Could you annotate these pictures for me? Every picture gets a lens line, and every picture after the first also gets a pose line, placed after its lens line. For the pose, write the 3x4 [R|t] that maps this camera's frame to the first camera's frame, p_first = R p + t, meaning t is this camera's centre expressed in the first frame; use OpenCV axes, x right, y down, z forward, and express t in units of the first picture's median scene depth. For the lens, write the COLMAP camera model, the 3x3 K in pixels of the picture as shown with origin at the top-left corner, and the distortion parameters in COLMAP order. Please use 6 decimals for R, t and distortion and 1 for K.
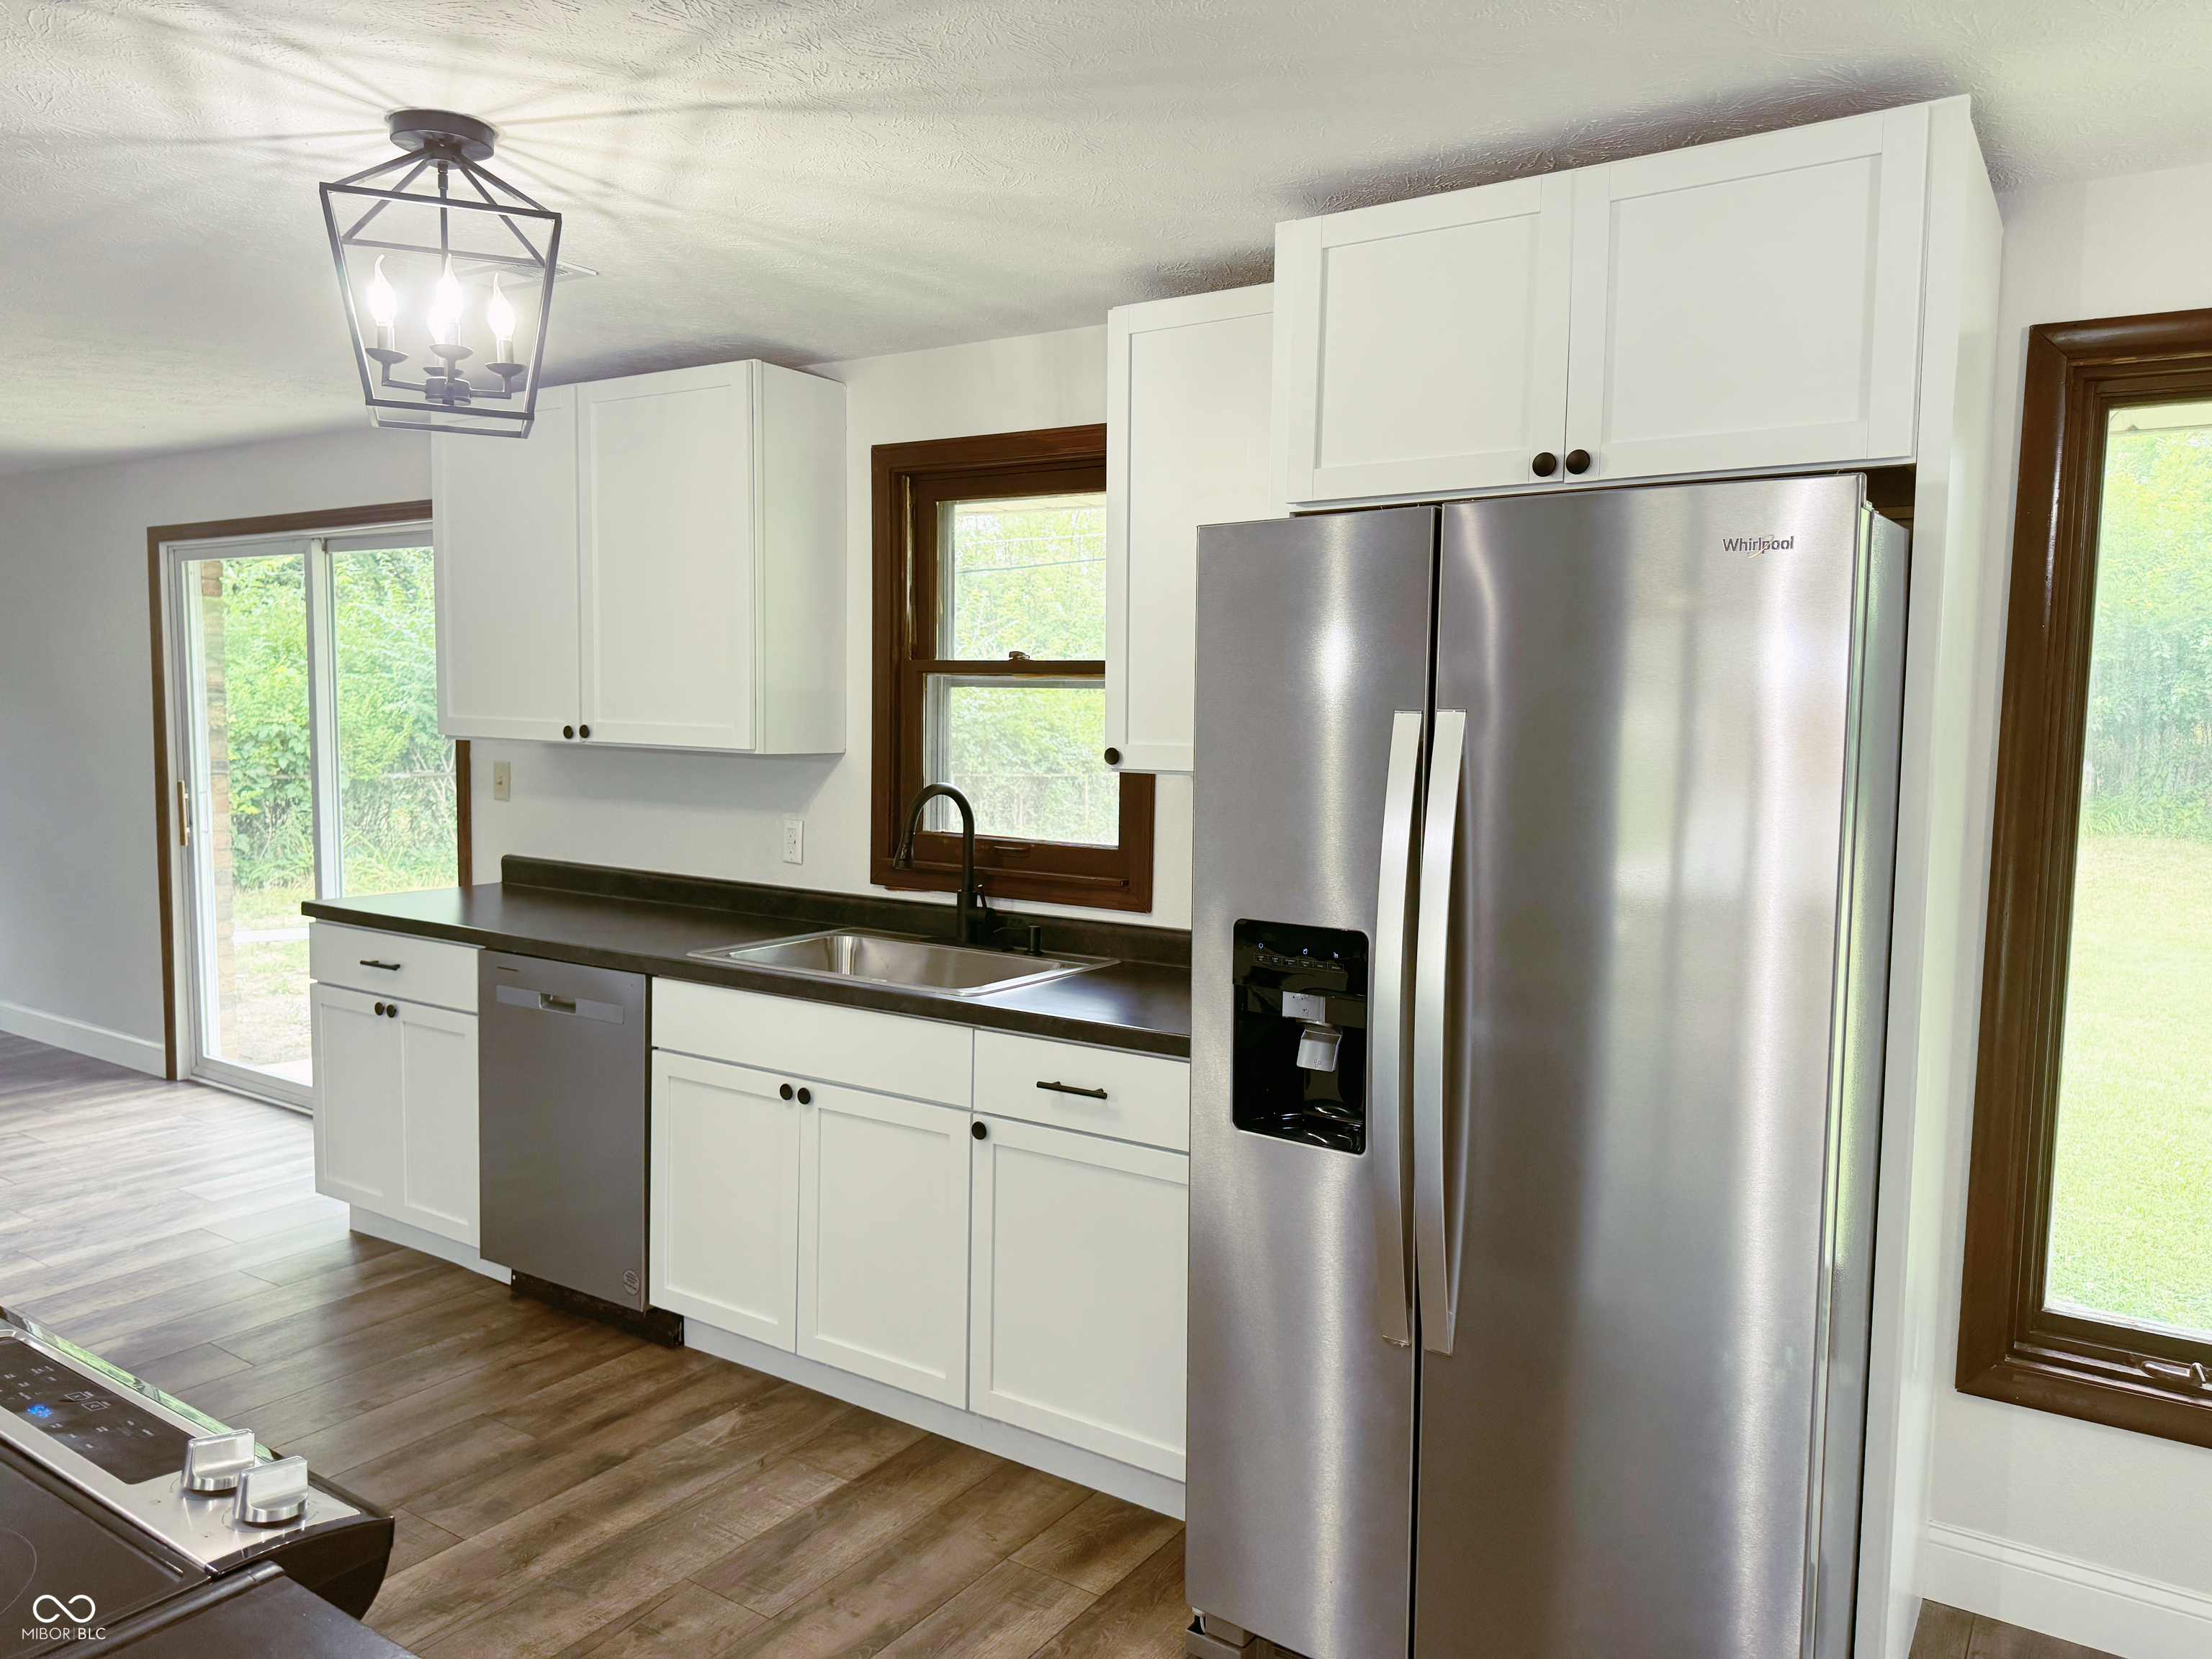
lens RADIAL K [[1565.8, 0, 1122.7], [0, 1565.8, 829.1], [0, 0, 1]] dist [0.063444, -0.079986]
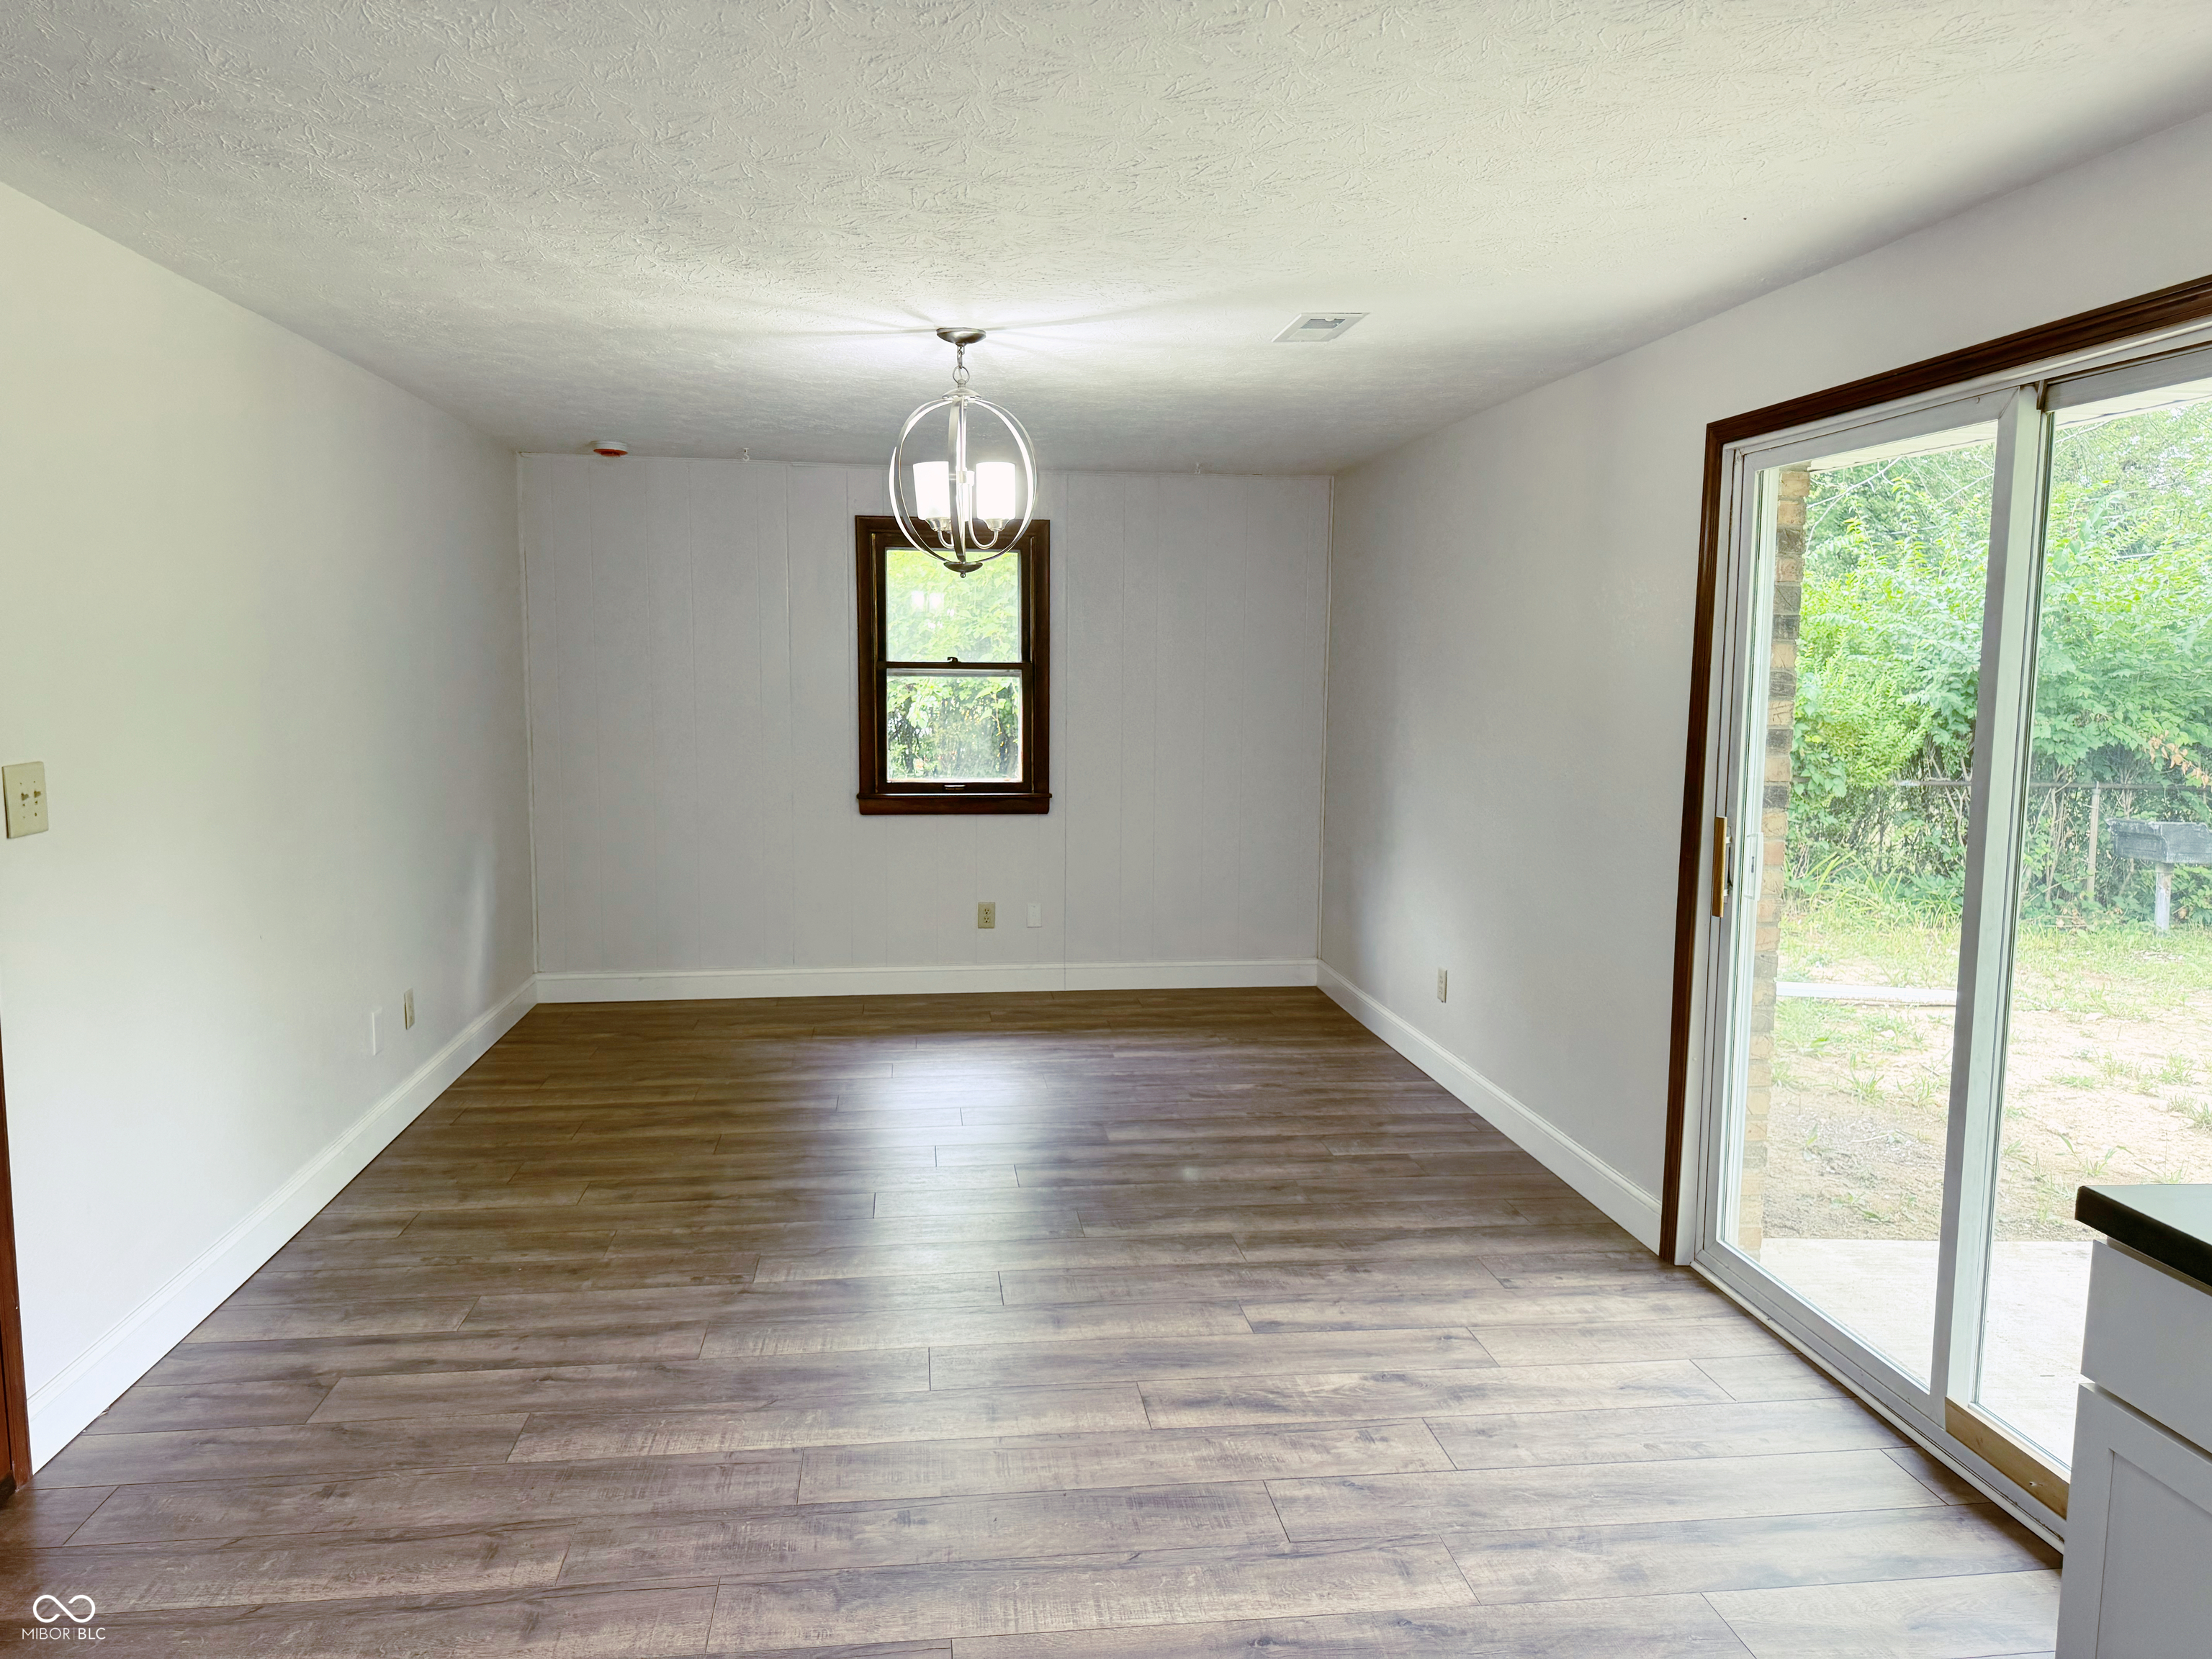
lens RADIAL K [[1565.8, 0, 1109.0], [0, 1565.8, 871.9], [0, 0, 1]] dist [0.063444, -0.079986]
pose [[0.658481, 0.091418, -0.747024, -0.526932], [-0.064928, 0.995795, 0.064629, -0.064019], [0.749791, 0.005945, 0.661648, 0.738122]]
